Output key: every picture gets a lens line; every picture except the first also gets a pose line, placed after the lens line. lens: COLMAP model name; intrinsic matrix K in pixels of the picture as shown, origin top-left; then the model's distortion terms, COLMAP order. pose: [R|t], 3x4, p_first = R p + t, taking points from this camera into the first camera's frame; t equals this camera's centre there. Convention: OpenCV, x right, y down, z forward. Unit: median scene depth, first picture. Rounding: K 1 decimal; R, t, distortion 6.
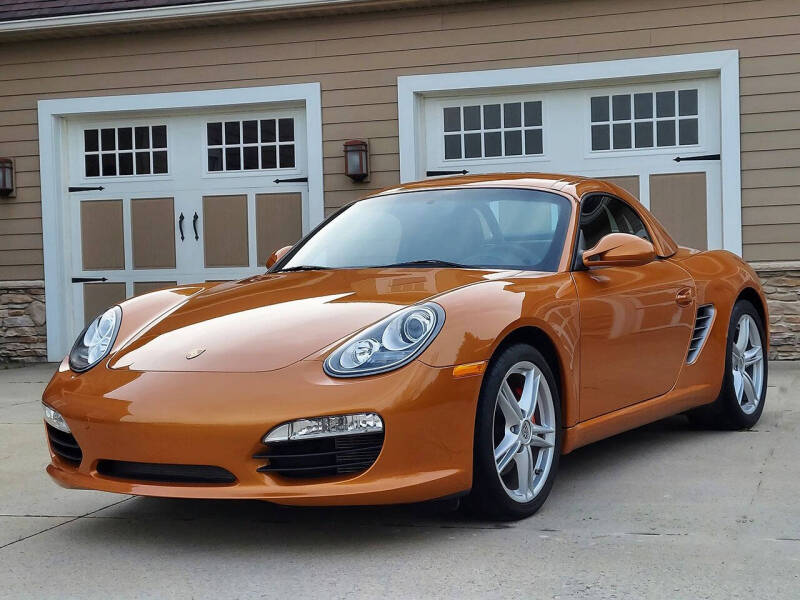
lens RADIAL K [[1044.0, 0, 391.3], [0, 1044.0, 301.2], [0, 0, 1]] dist [0.217175, -0.624709]
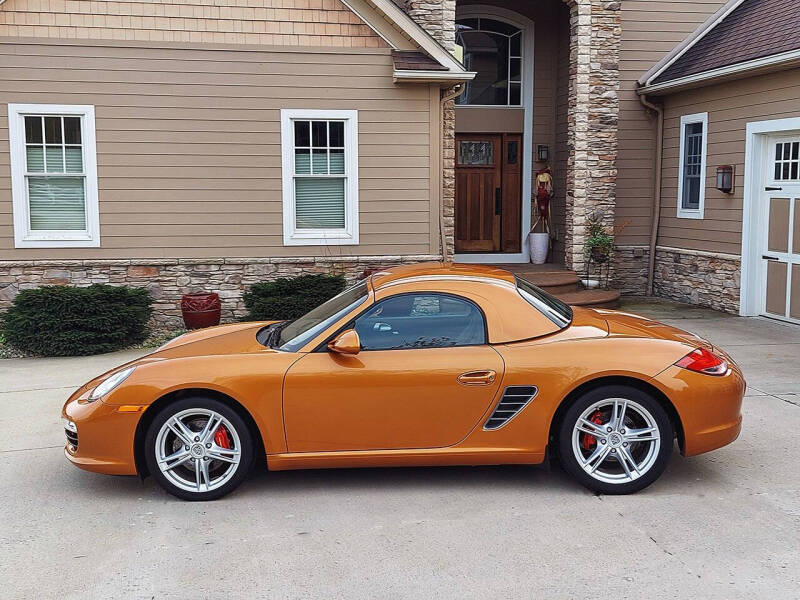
lens RADIAL K [[967.8, 0, 400.0], [0, 967.8, 300.0], [0, 0, 1]] dist [0.167126, -0.364779]
pose [[0.416341, 0.130845, -0.899744, 0.644781], [-0.044338, 0.991335, 0.123648, -0.101646], [0.908127, -0.011587, 0.418535, 0.070795]]
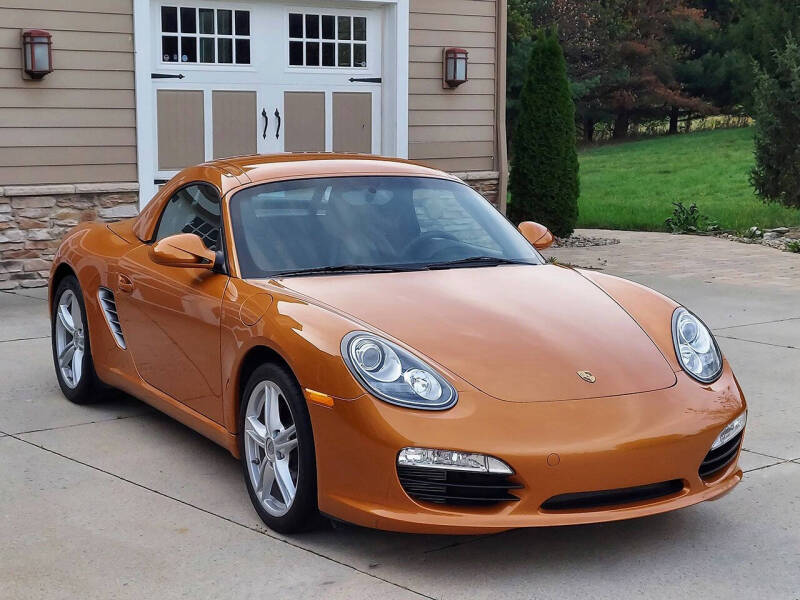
lens RADIAL K [[1044.0, 0, 391.3], [0, 1044.0, 301.2], [0, 0, 1]] dist [0.217175, -0.624709]
pose [[0.679941, -0.094087, 0.727206, -0.820852], [0.040408, 0.995035, 0.090957, 0.006125], [-0.732153, -0.032460, 0.680366, 0.273085]]
